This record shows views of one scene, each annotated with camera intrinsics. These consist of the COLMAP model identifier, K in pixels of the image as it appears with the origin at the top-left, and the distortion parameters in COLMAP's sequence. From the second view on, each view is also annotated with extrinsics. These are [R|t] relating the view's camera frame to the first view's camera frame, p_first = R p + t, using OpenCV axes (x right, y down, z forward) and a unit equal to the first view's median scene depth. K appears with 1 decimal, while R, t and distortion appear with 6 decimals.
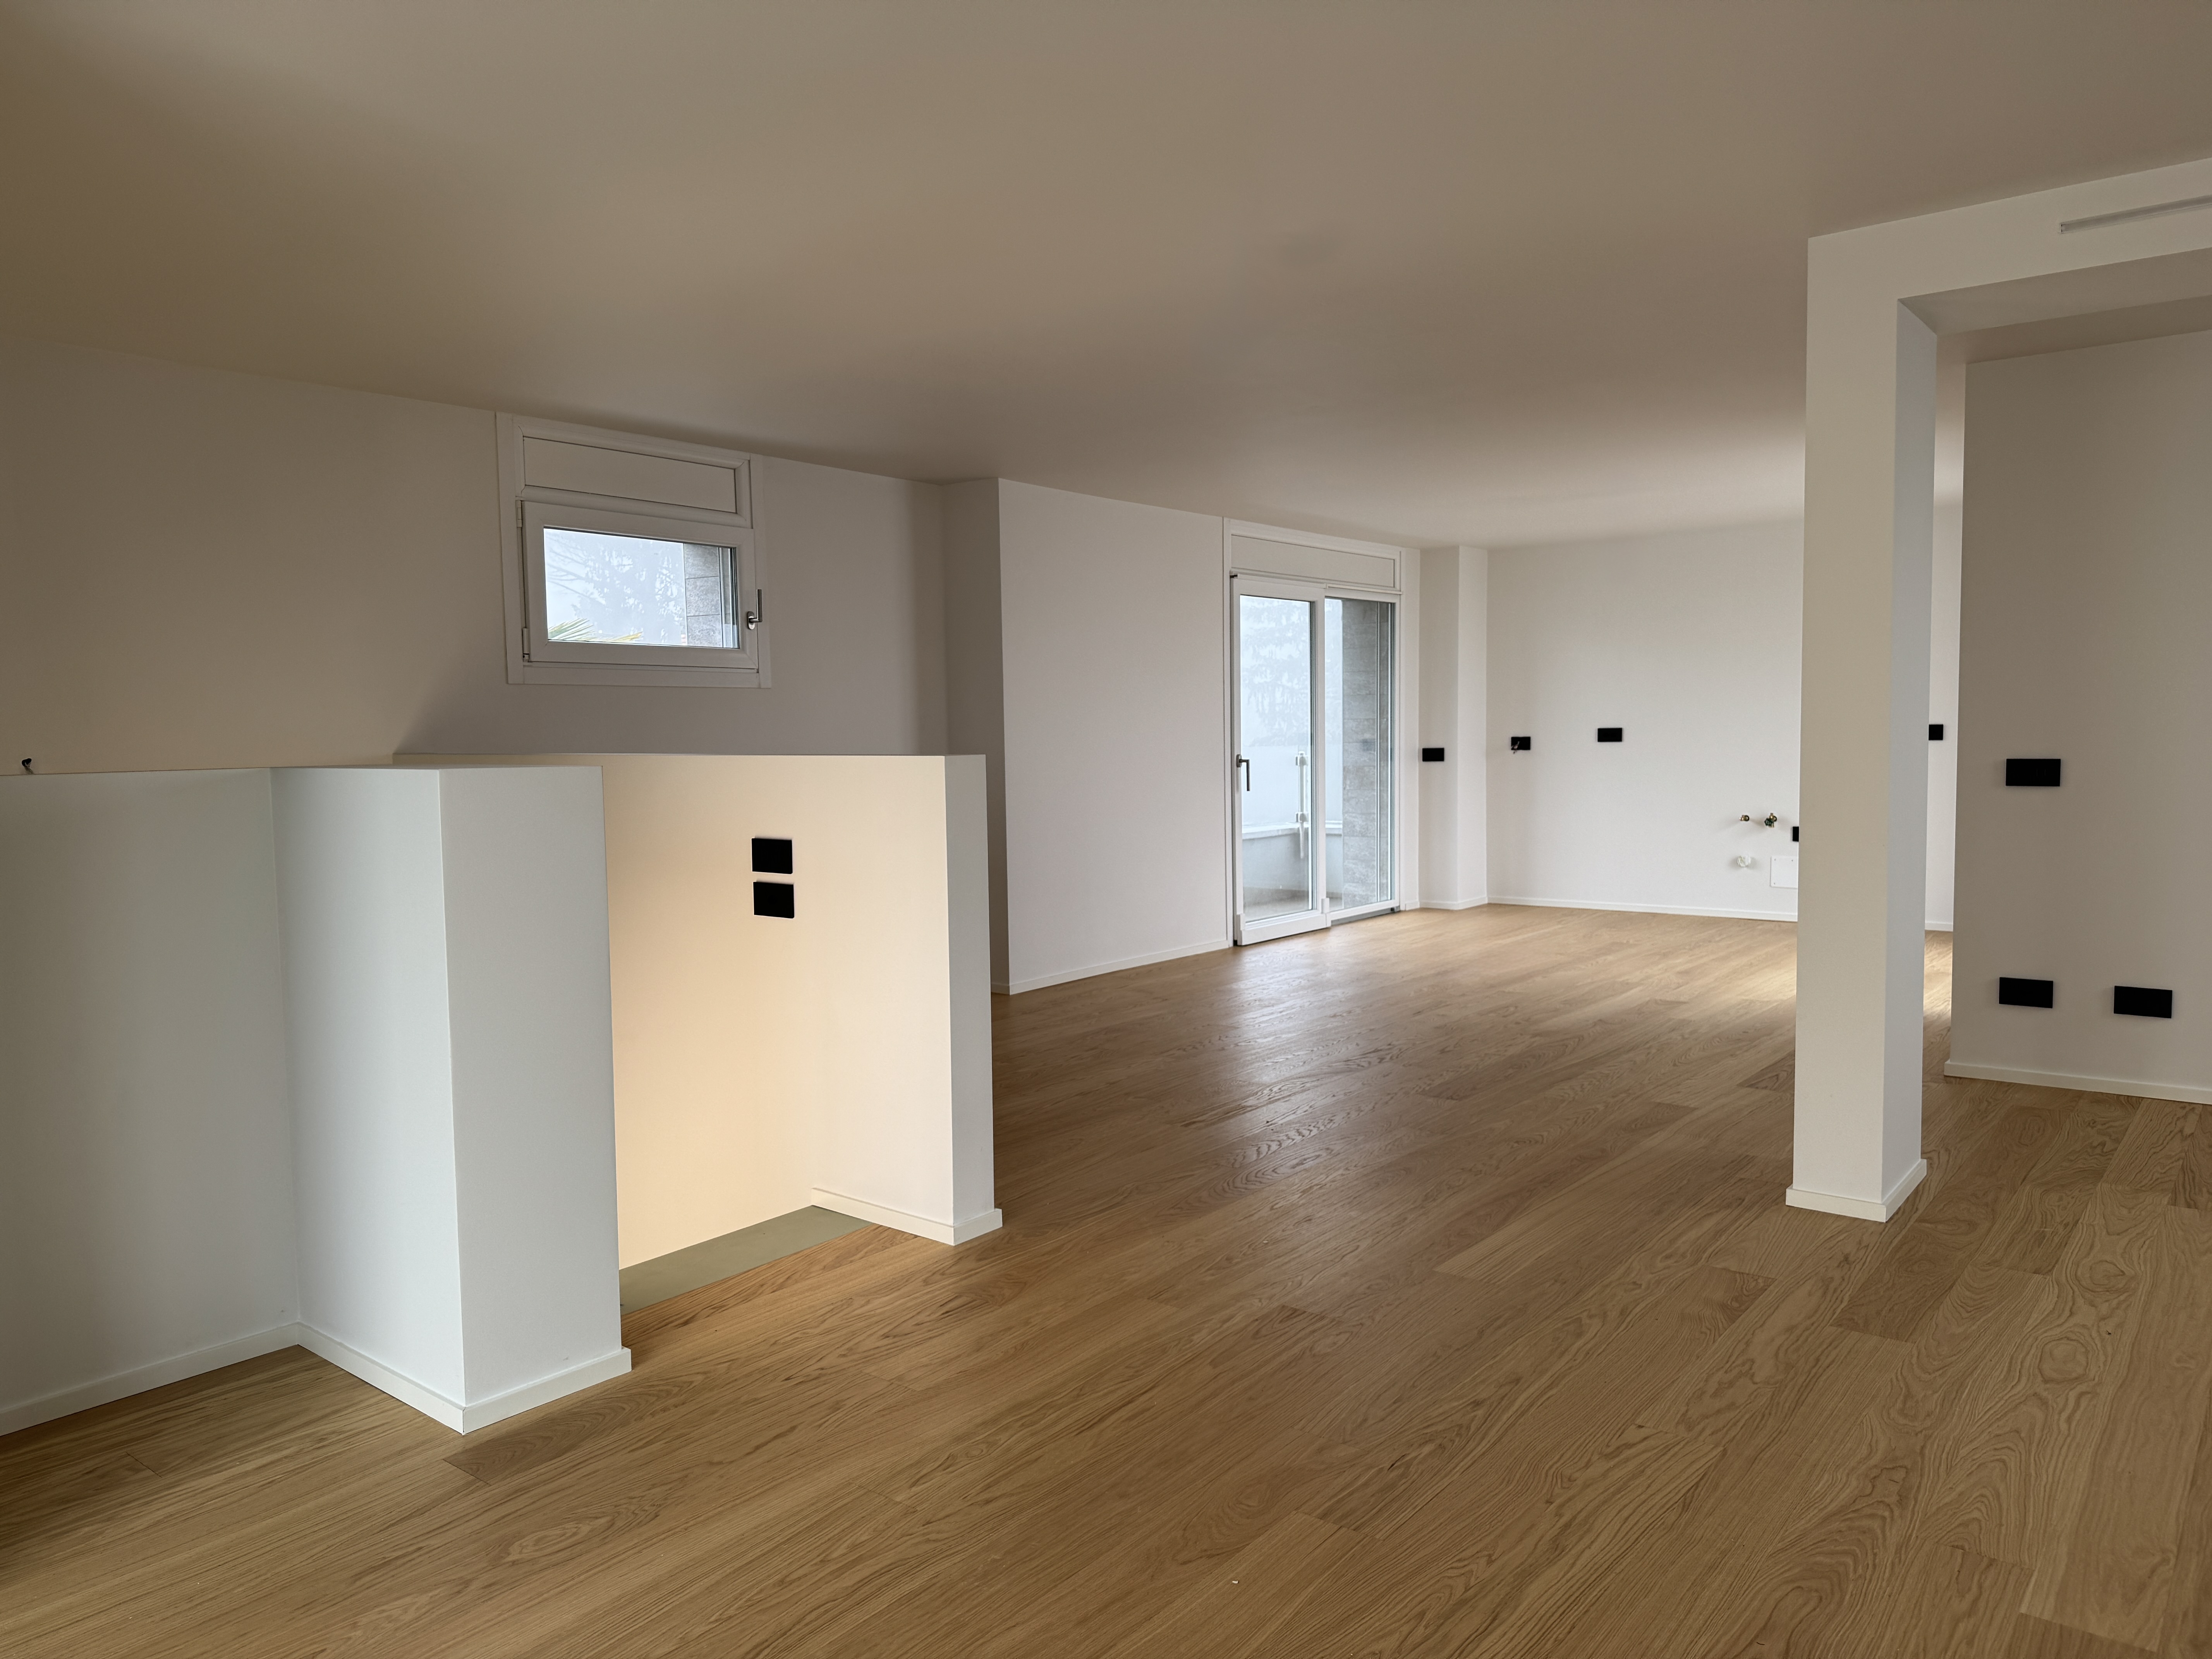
lens RADIAL K [[1561.8, 0, 1091.9], [0, 1561.8, 813.2], [0, 0, 1]] dist [0.062064, -0.081077]
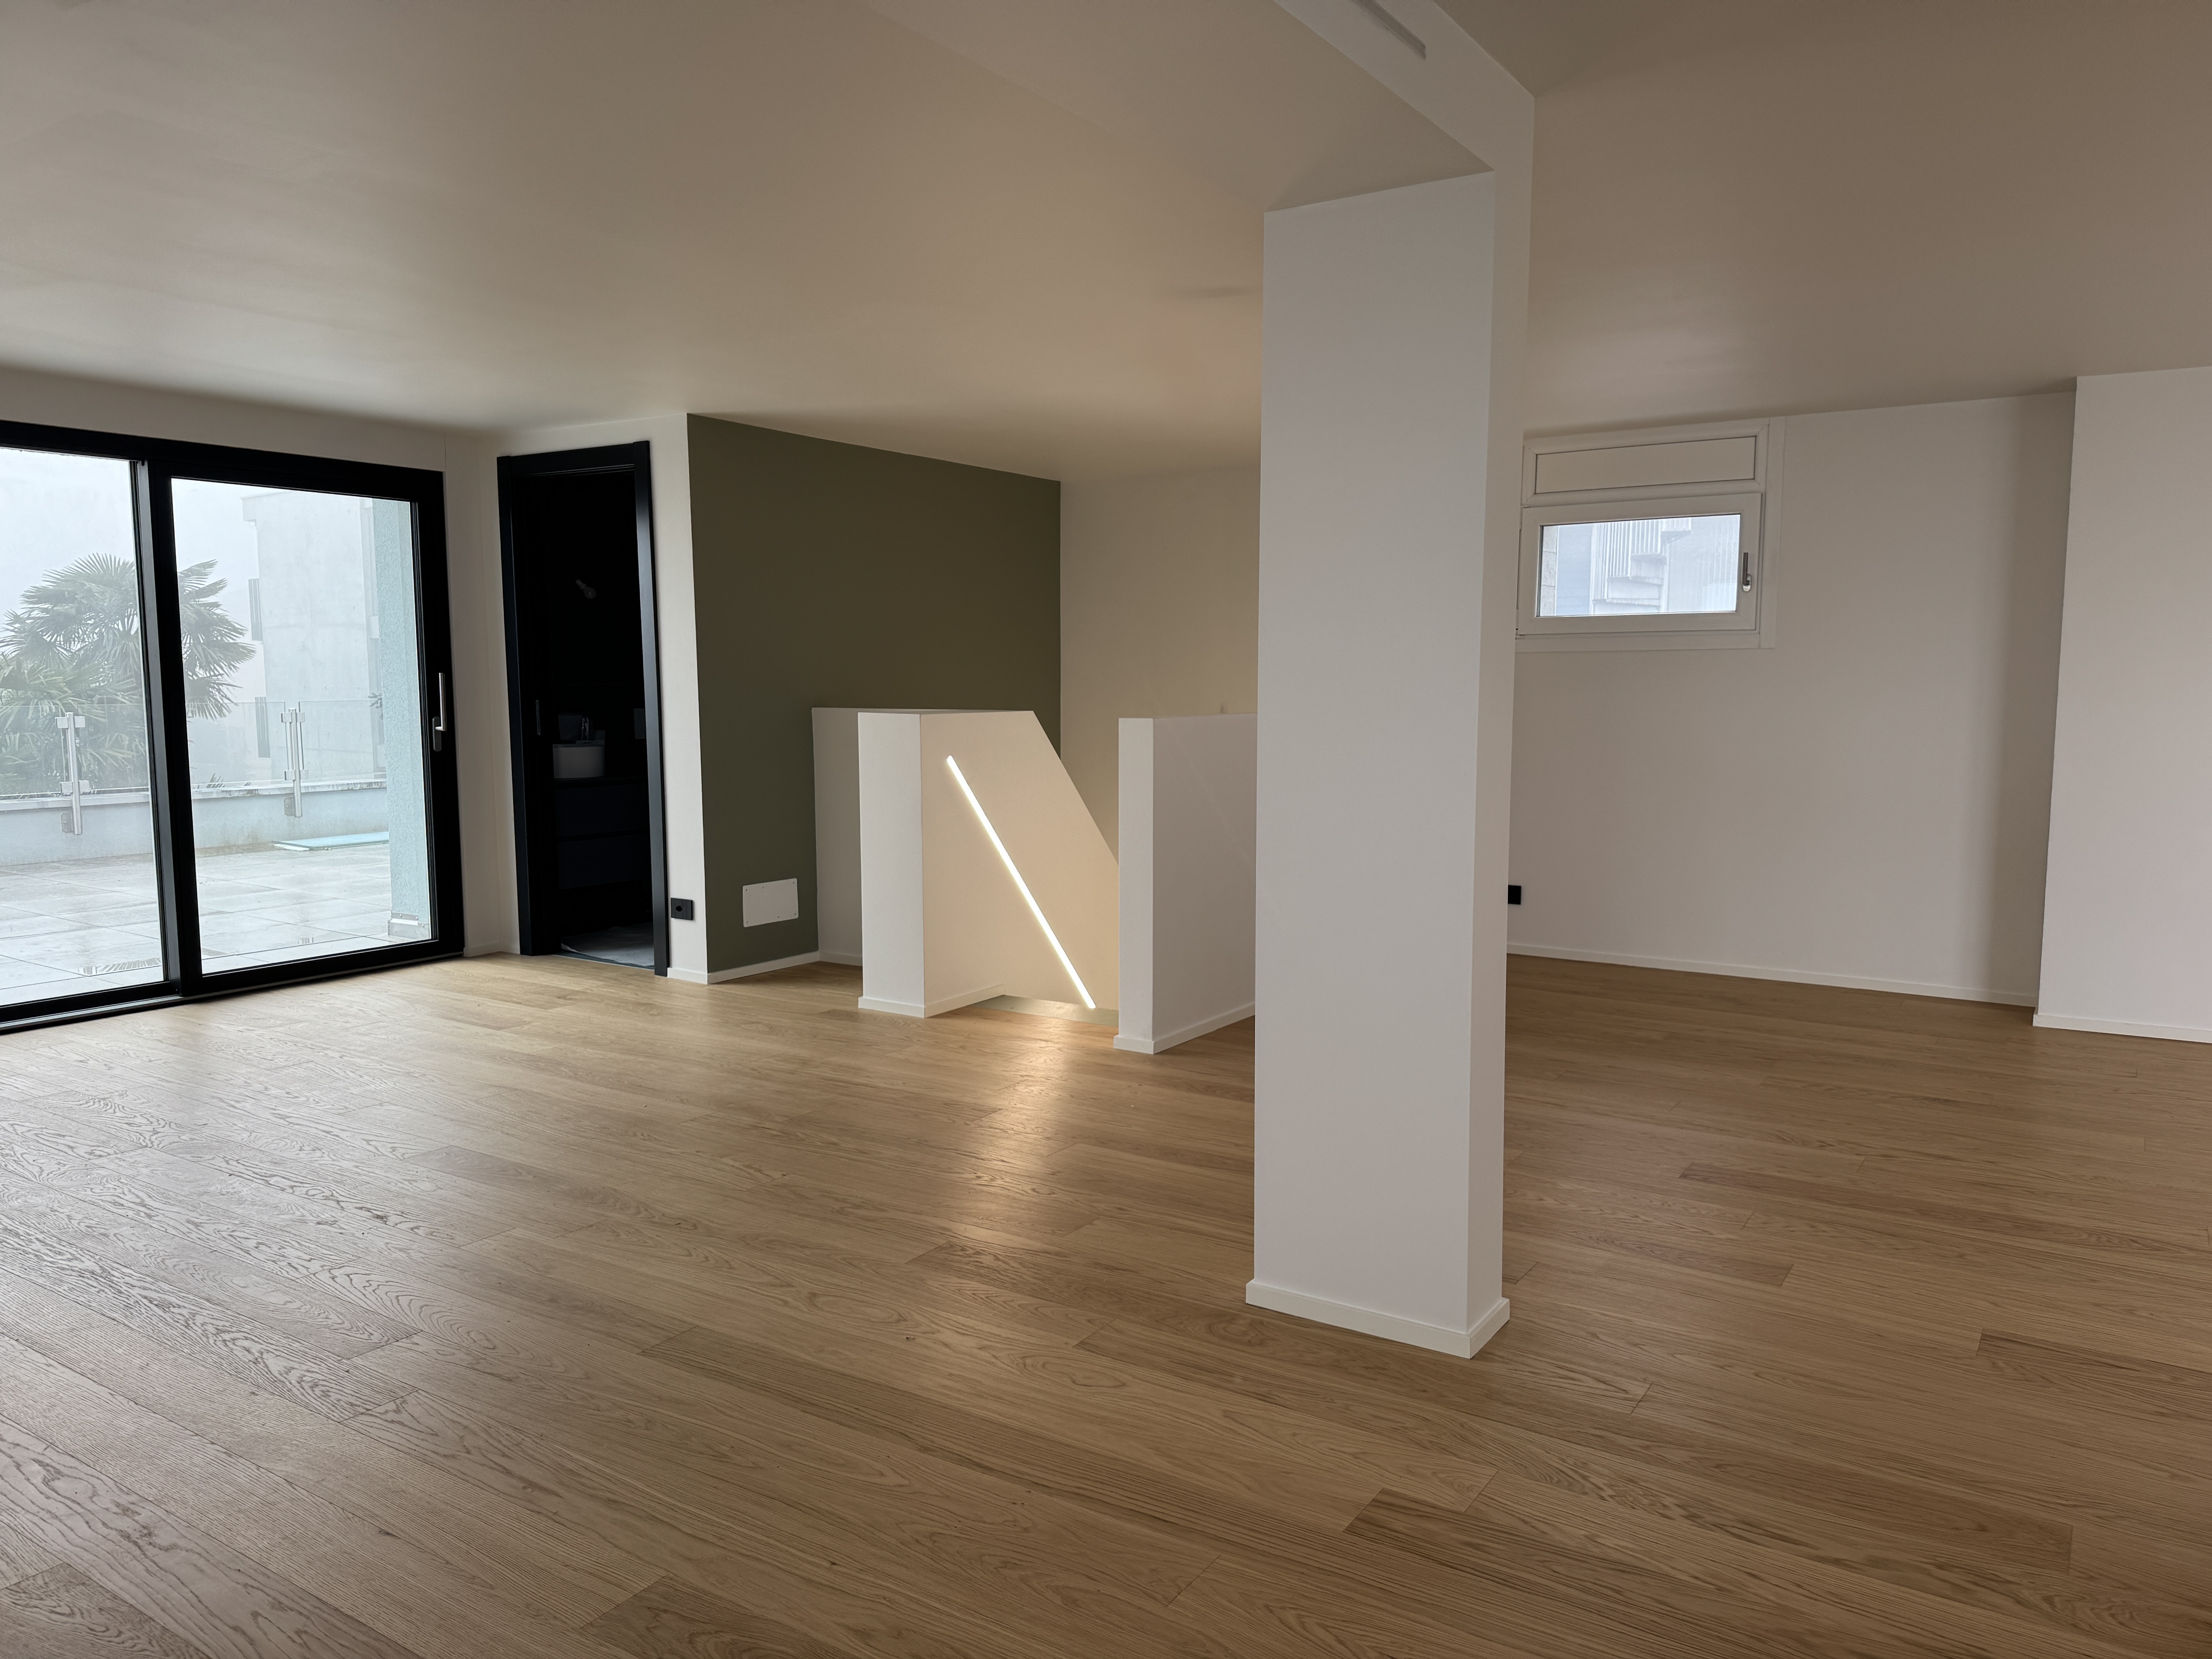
lens RADIAL K [[1561.8, 0, 1121.8], [0, 1561.8, 835.3], [0, 0, 1]] dist [0.062064, -0.081077]
pose [[0.092543, 0.116158, -0.988910, 1.316176], [-0.057772, 0.992125, 0.111130, -0.085689], [0.994031, 0.046847, 0.098525, 0.837732]]
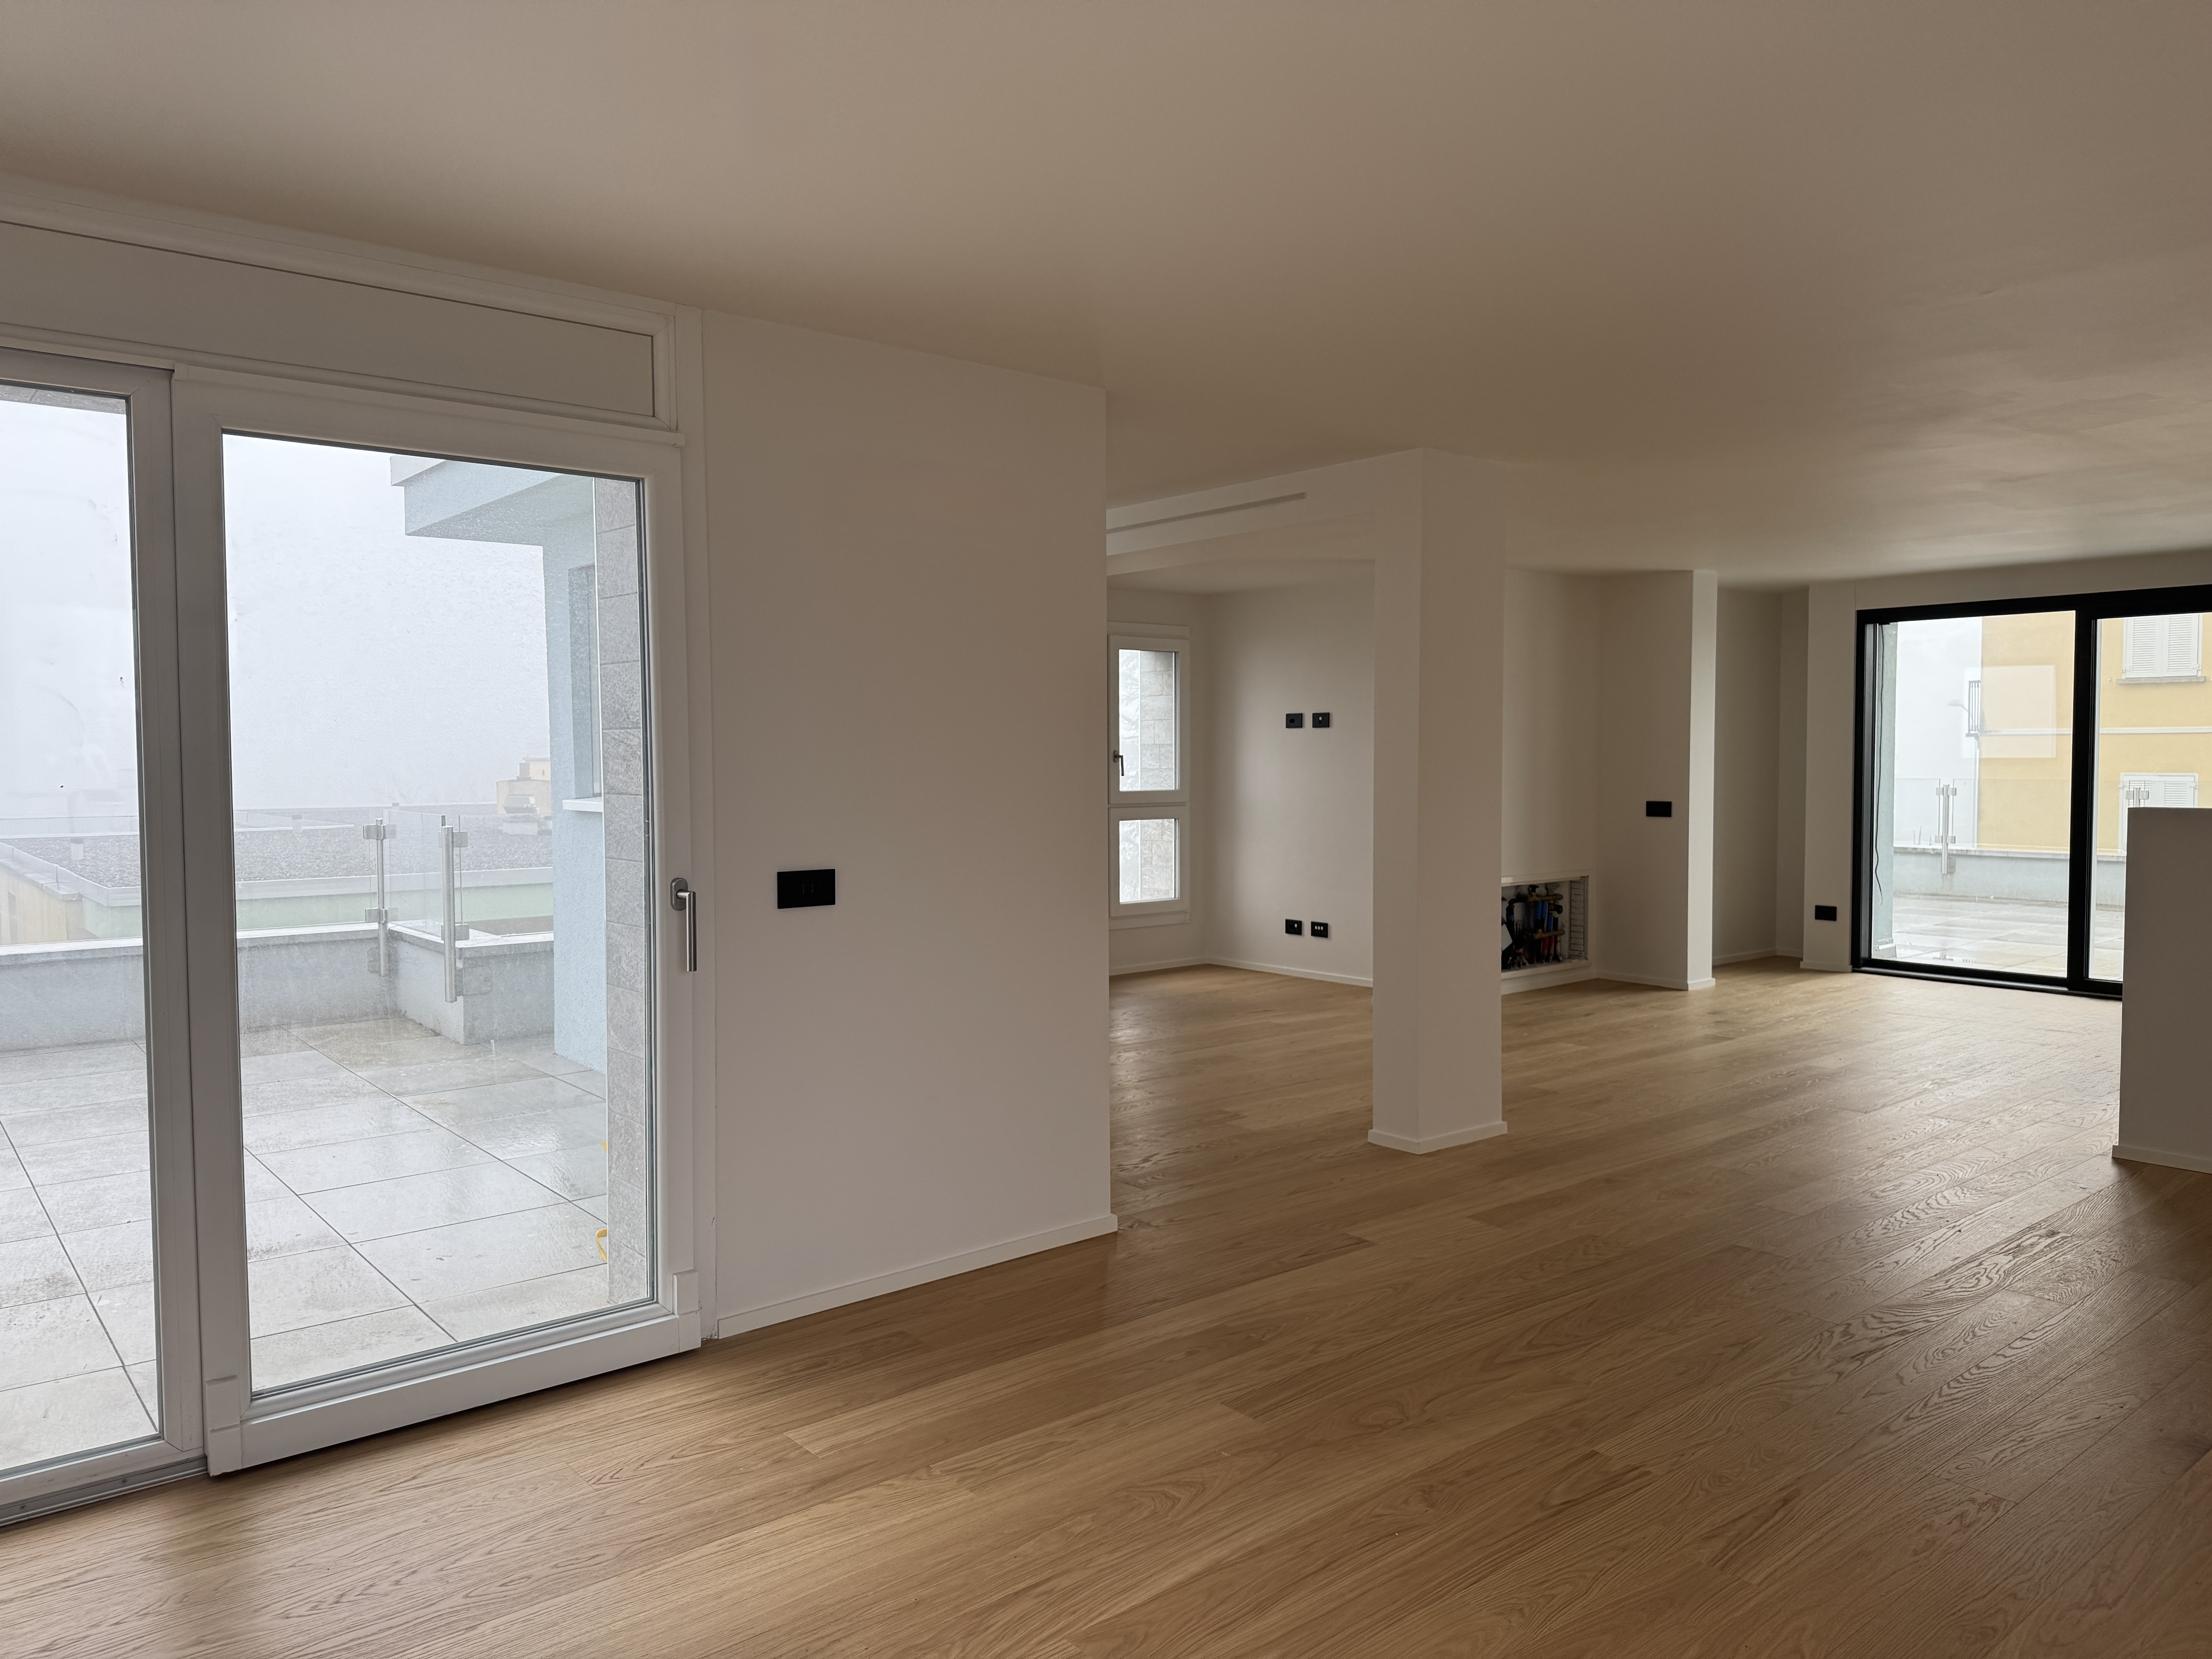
lens RADIAL K [[1561.8, 0, 1139.9], [0, 1561.8, 842.4], [0, 0, 1]] dist [0.062064, -0.081077]
pose [[-0.982185, 0.009142, 0.187692, 0.515772], [0.029813, 0.993747, 0.107604, -0.178511], [-0.185535, 0.111283, -0.976316, 2.488651]]
